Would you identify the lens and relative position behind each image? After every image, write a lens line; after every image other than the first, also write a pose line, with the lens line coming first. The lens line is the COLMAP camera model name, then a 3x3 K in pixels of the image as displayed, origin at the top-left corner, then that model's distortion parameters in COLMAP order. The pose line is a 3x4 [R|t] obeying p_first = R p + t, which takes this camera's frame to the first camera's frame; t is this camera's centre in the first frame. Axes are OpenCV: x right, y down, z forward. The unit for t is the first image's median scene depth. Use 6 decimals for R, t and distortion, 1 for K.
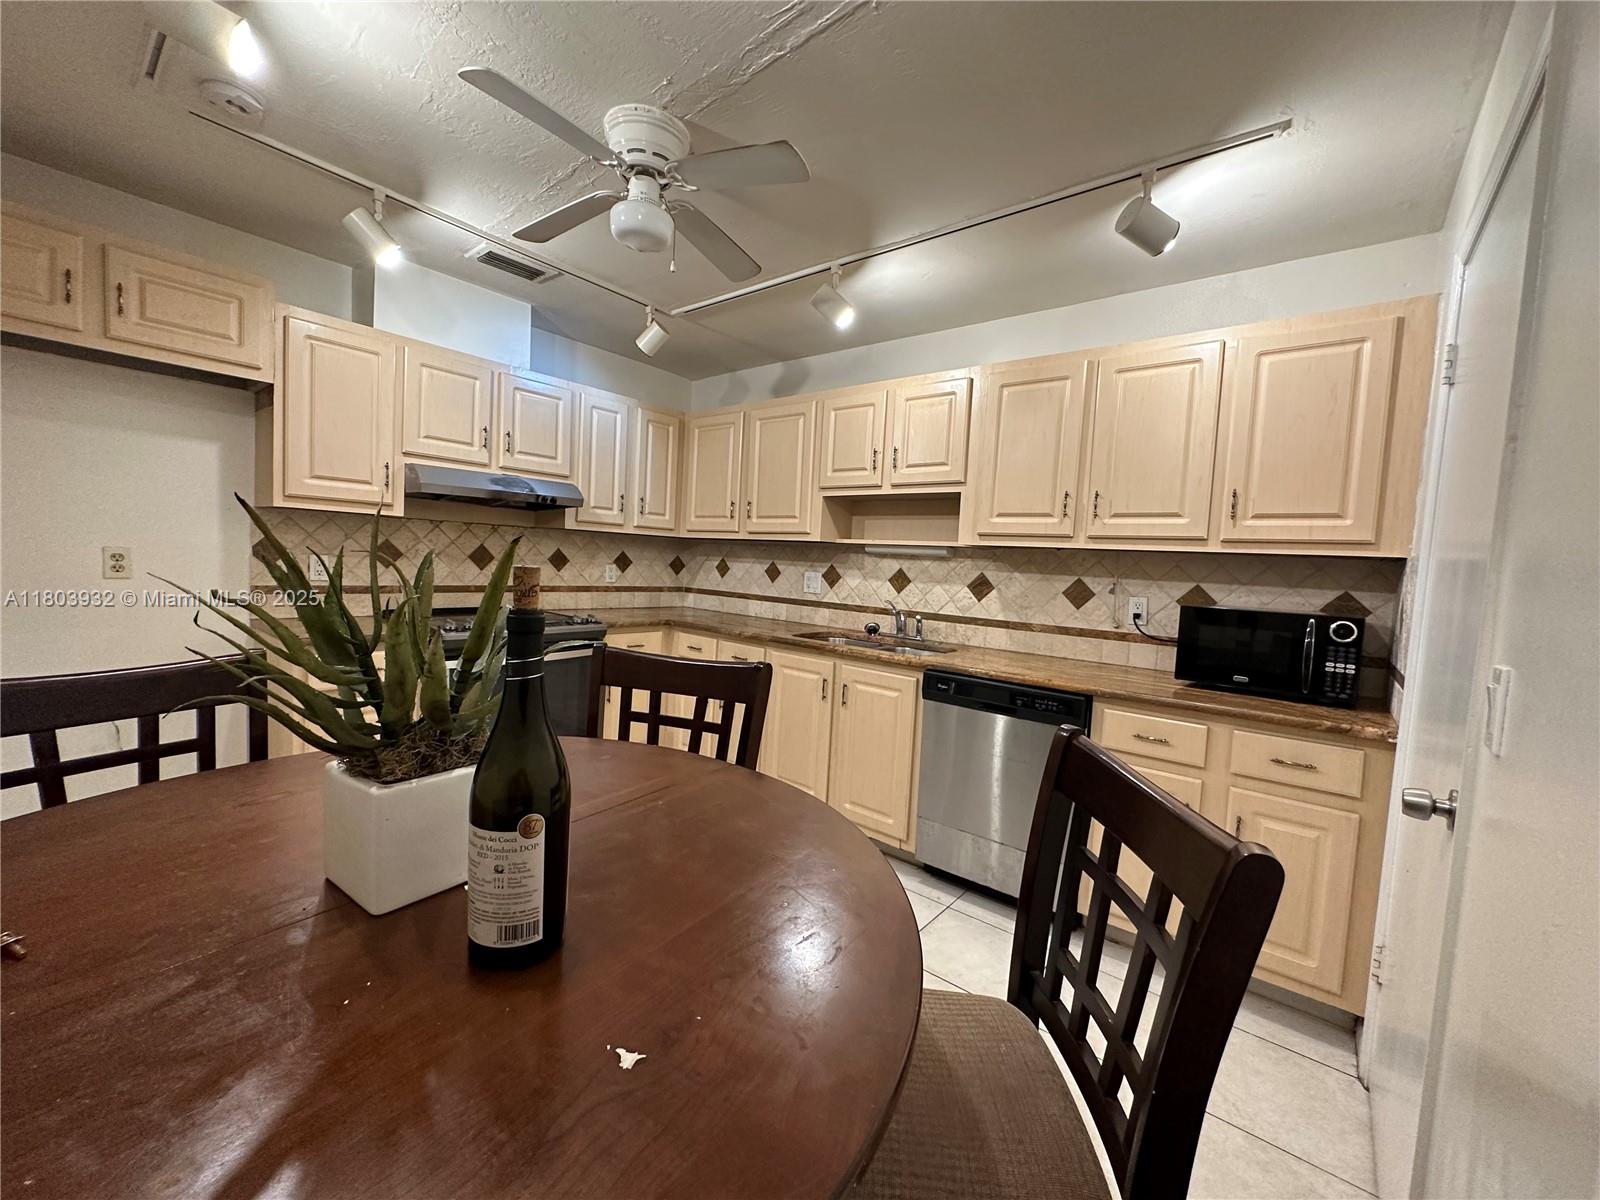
lens RADIAL K [[639.5, 0, 793.6], [0, 639.5, 599.9], [0, 0, 1]] dist [-0.003661, 0.000348]
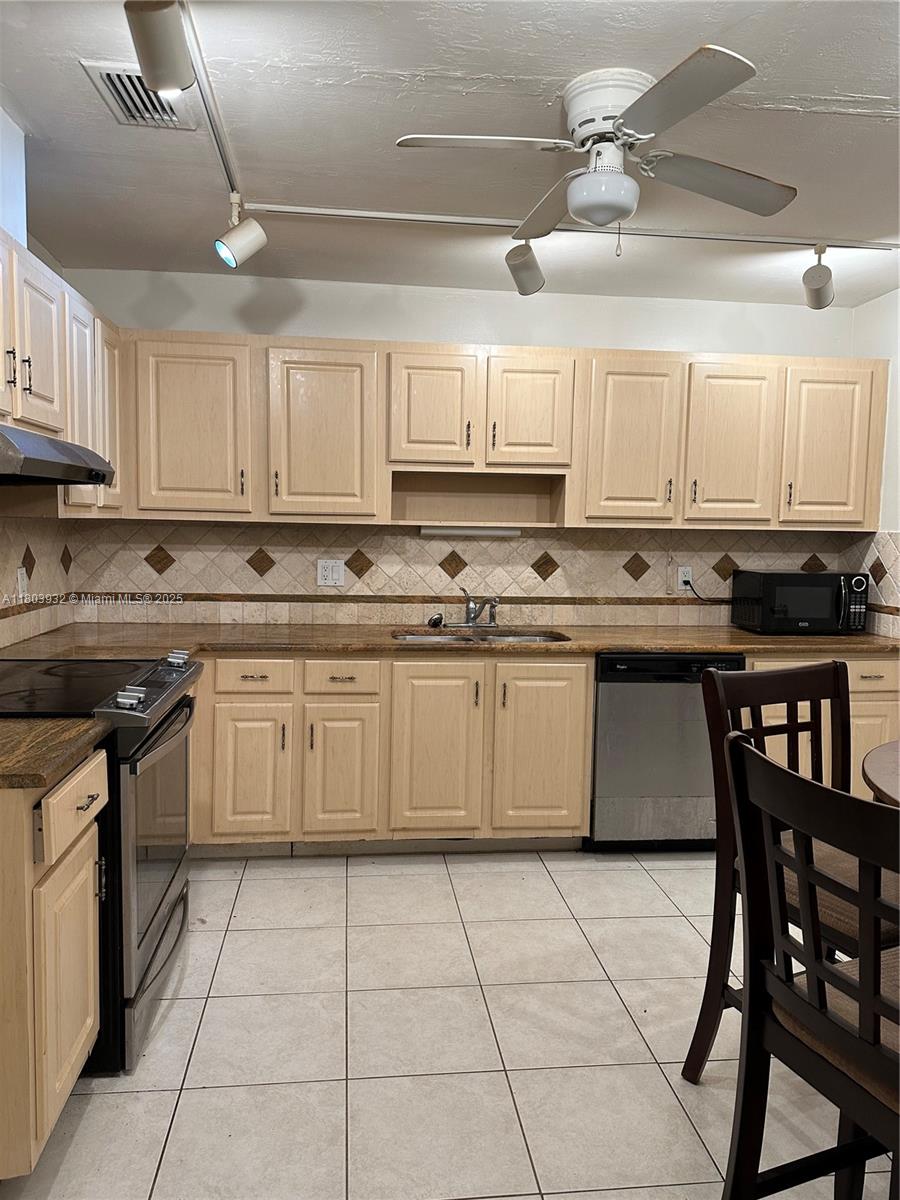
lens RADIAL K [[841.8, 0, 441.1], [0, 841.8, 596.3], [0, 0, 1]] dist [0.099380, -0.133262]
pose [[0.693793, -0.101674, 0.712962, -0.929911], [0.064650, 0.994780, 0.078952, -0.106610], [-0.717267, -0.008683, 0.696744, 0.240671]]
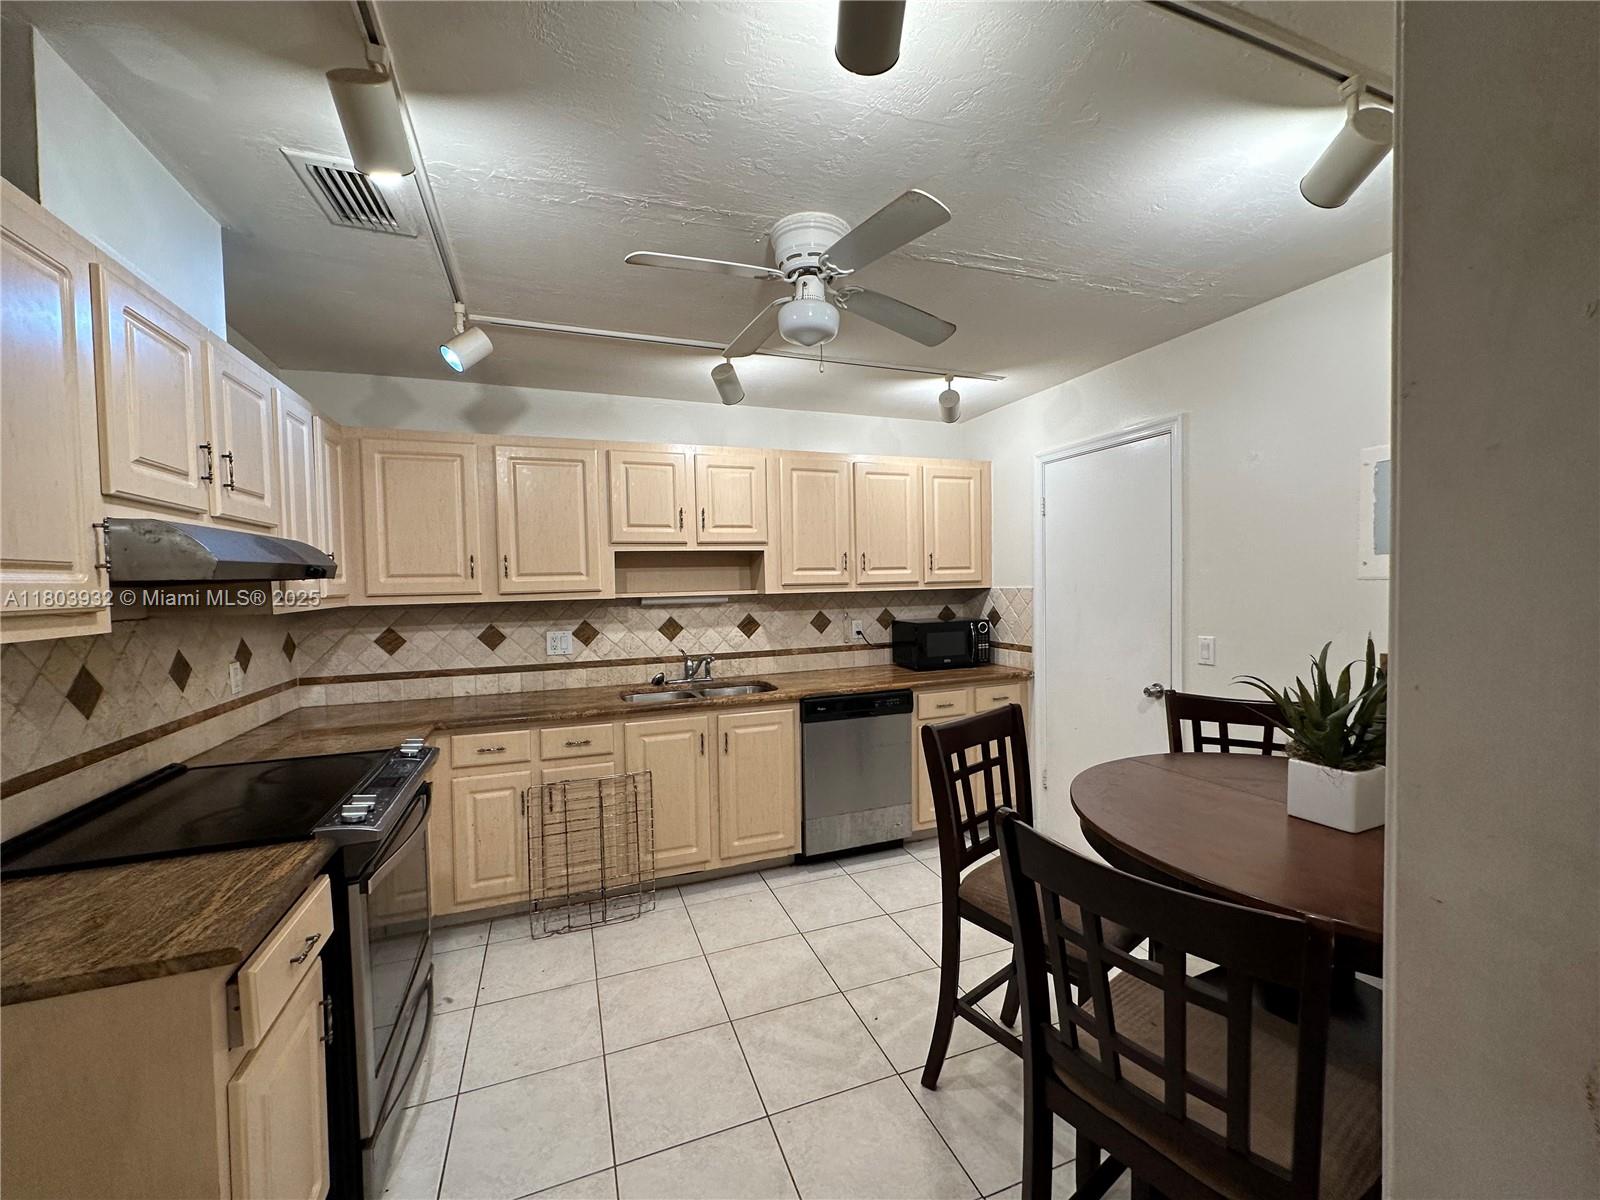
lens RADIAL K [[639.5, 0, 798.4], [0, 639.5, 601.0], [0, 0, 1]] dist [-0.003661, 0.000348]
pose [[0.493967, -0.092395, 0.864558, -0.845239], [0.101529, 0.993665, 0.048184, -0.139689], [-0.863533, 0.063976, 0.500218, 0.383637]]
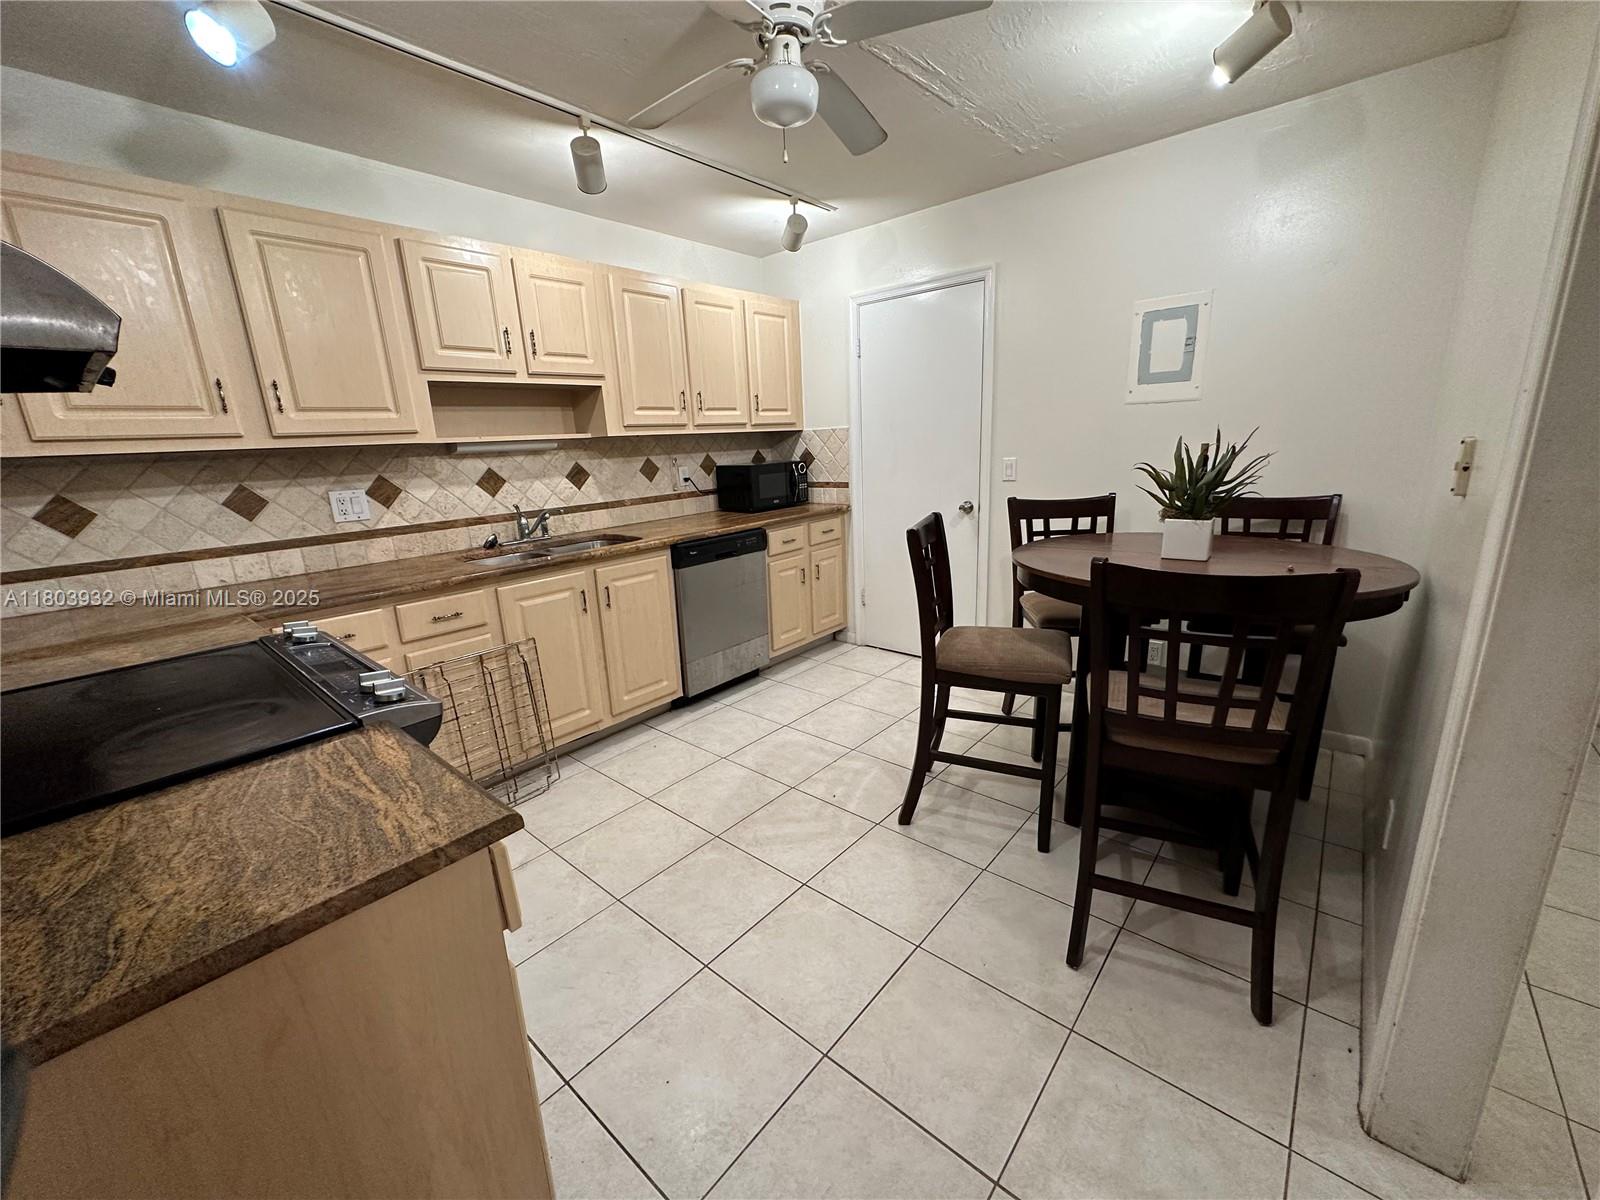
lens RADIAL K [[639.5, 0, 799.0], [0, 639.5, 601.6], [0, 0, 1]] dist [-0.003661, 0.000348]
pose [[0.017879, -0.300805, 0.953518, -0.960694], [0.108040, 0.948668, 0.297249, -0.120464], [-0.993986, 0.097704, 0.049460, 0.726018]]
